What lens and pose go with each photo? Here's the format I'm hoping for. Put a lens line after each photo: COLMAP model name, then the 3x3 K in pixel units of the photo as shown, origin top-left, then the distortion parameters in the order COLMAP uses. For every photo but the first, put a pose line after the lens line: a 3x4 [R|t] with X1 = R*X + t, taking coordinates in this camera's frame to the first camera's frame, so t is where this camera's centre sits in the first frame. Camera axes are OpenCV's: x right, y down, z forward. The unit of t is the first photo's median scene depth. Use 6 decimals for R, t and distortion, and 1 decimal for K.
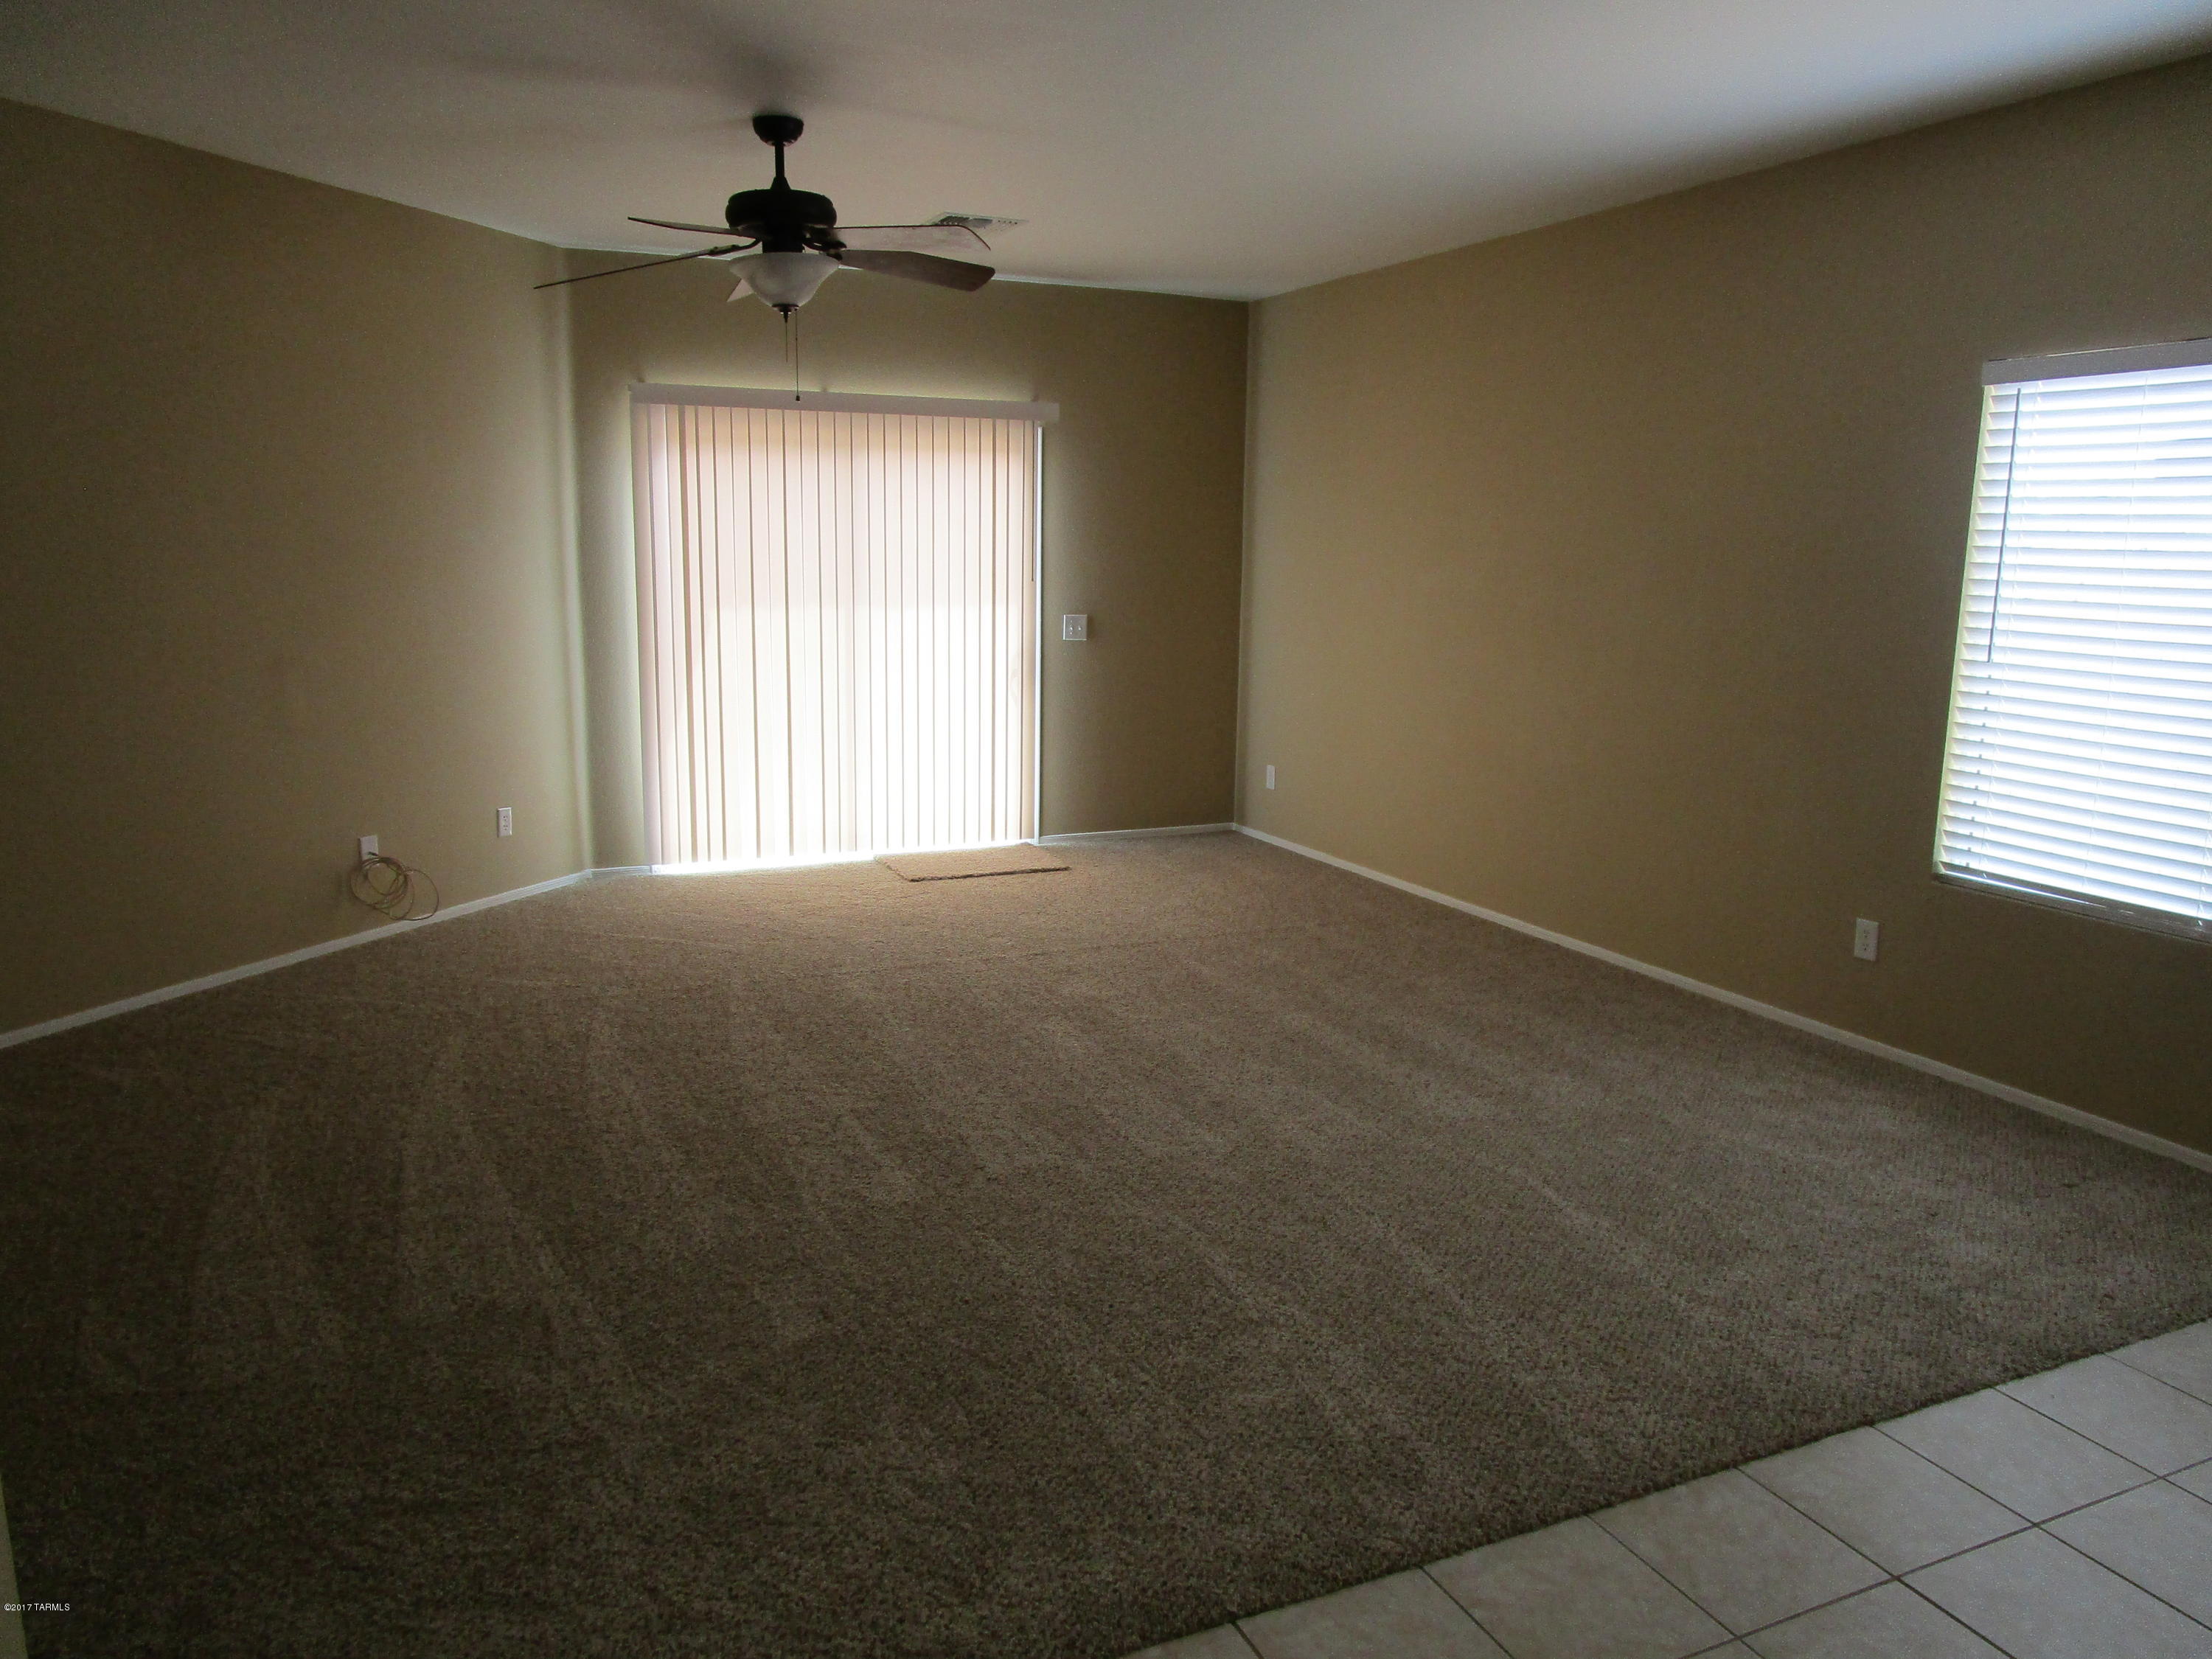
lens RADIAL K [[1556.7, 0, 1106.0], [0, 1556.7, 829.5], [0, 0, 1]] dist [-0.003821, -0.003993]
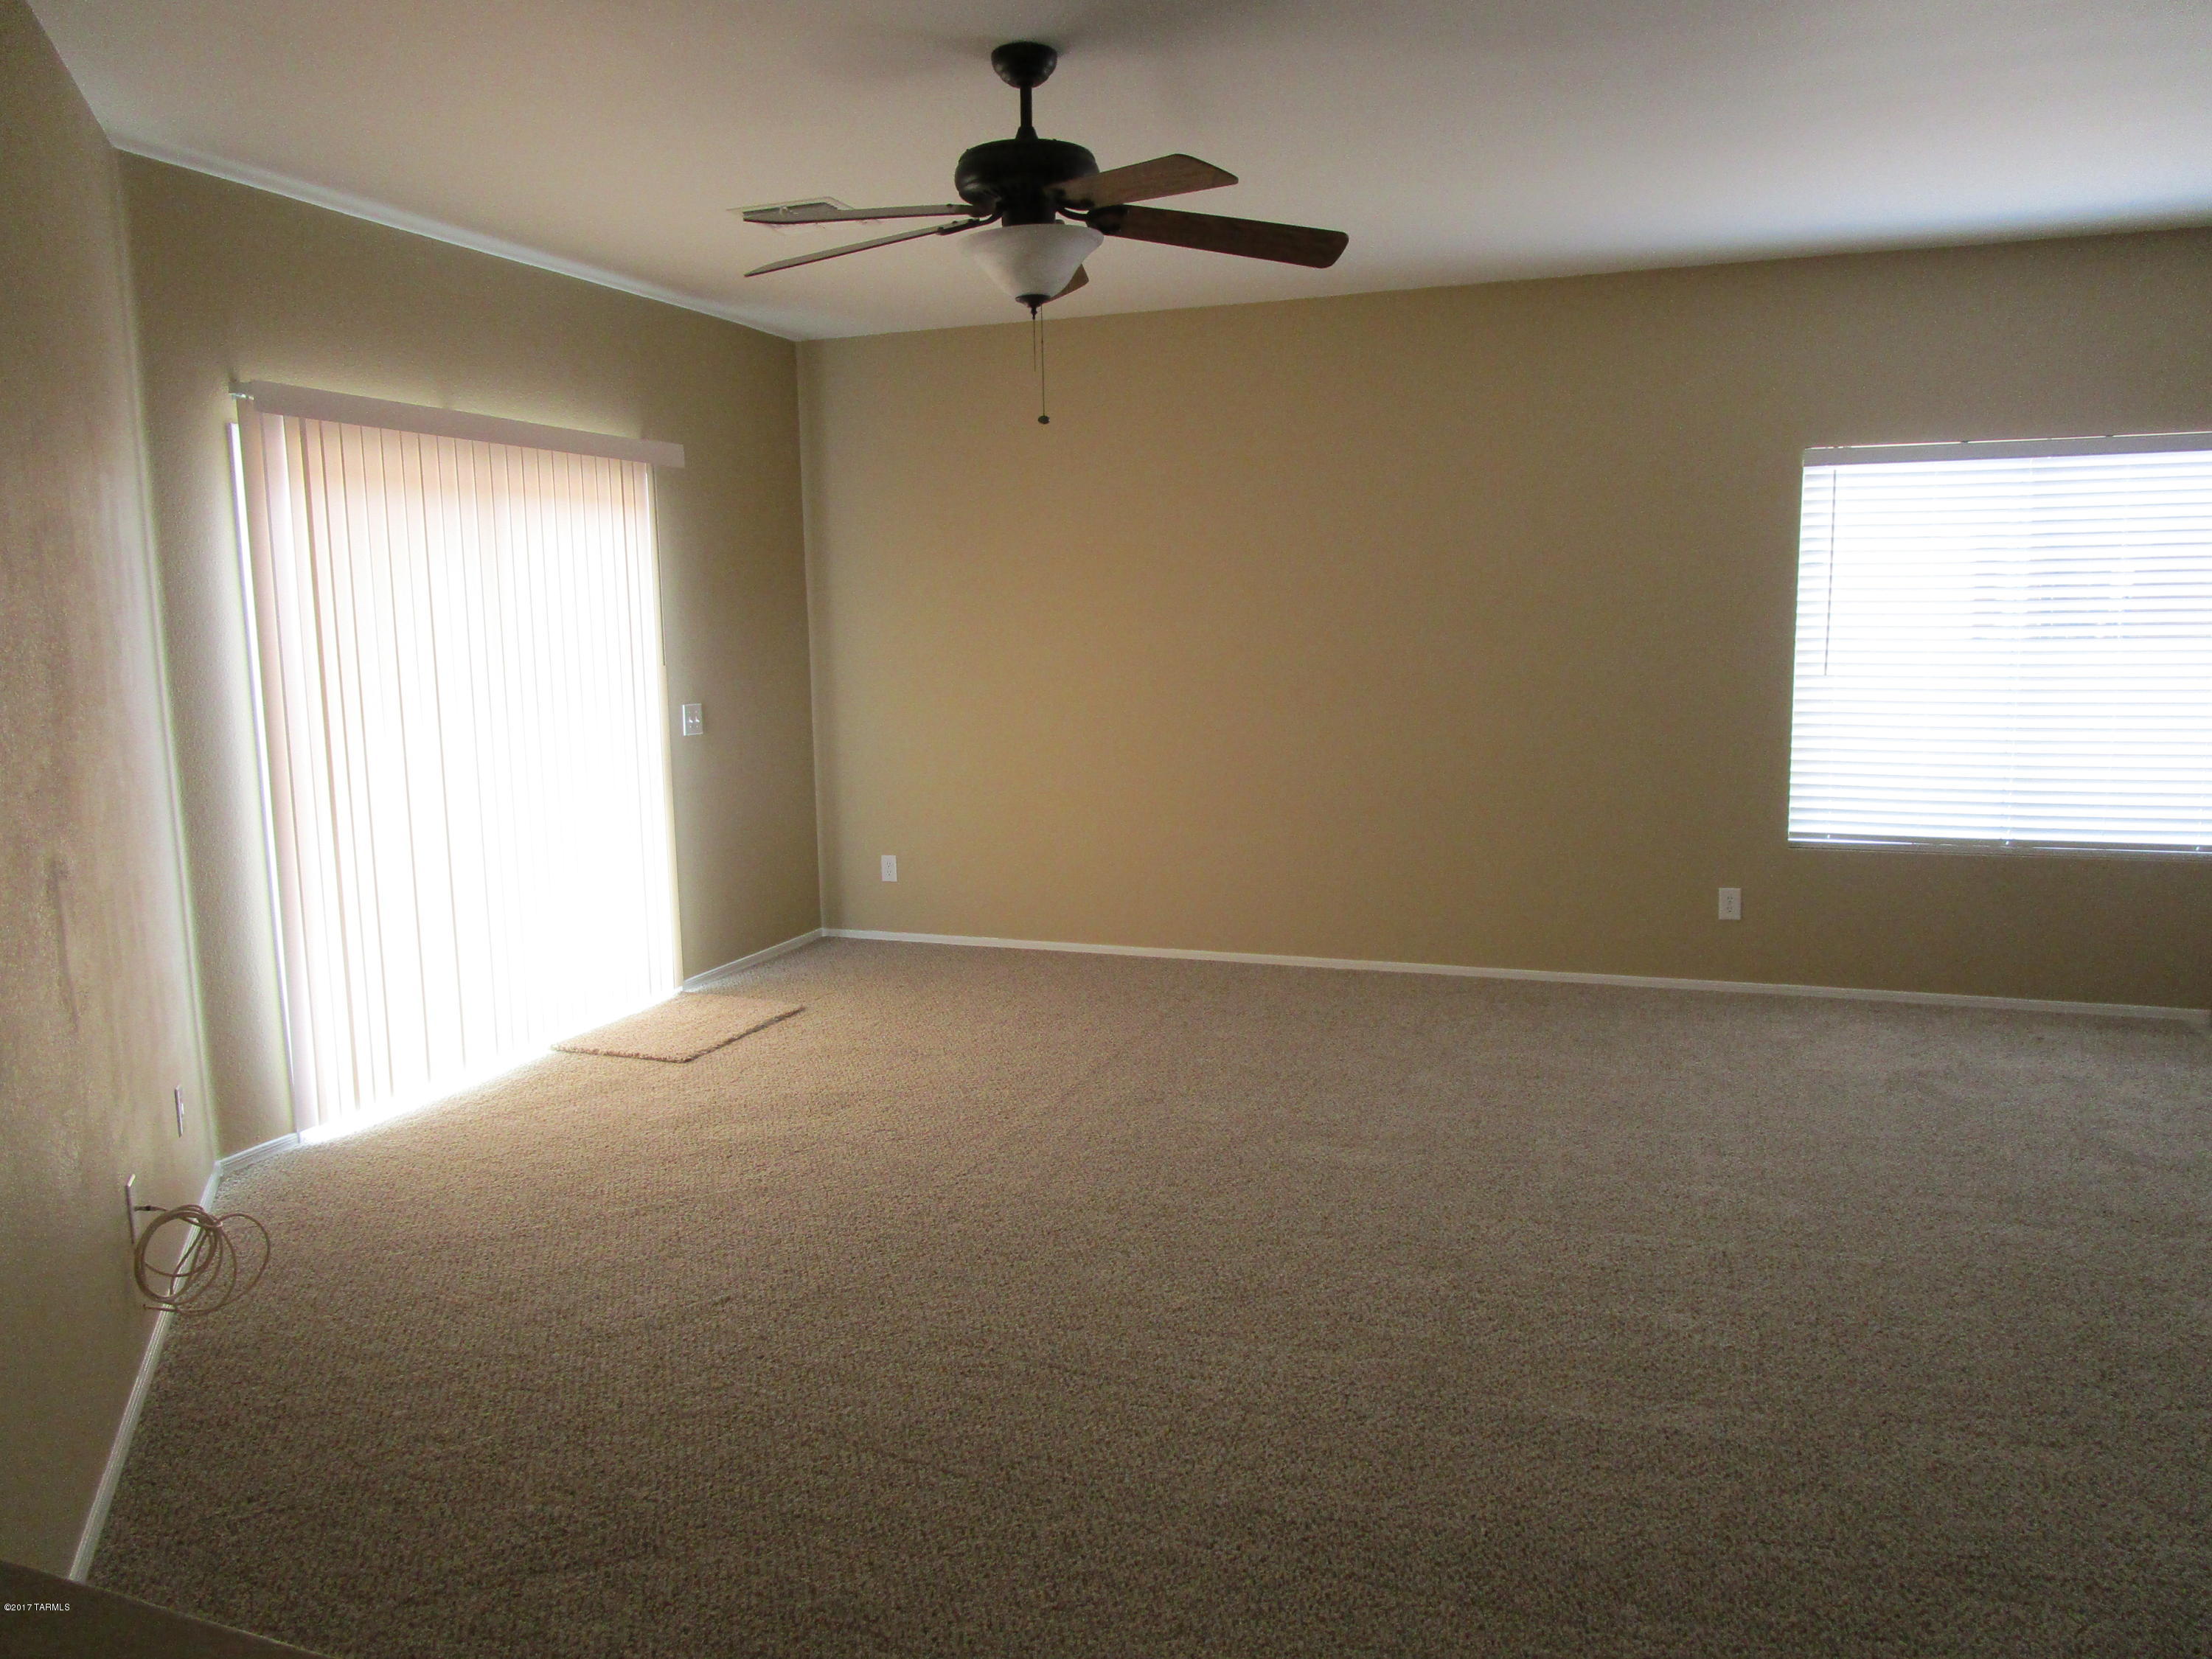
lens RADIAL K [[1556.7, 0, 1106.0], [0, 1556.7, 829.5], [0, 0, 1]] dist [-0.003821, -0.003993]
pose [[0.699819, -0.121640, 0.703887, -0.522132], [0.155403, 0.987719, 0.016185, -0.061463], [-0.697211, 0.098060, 0.710127, 0.325847]]
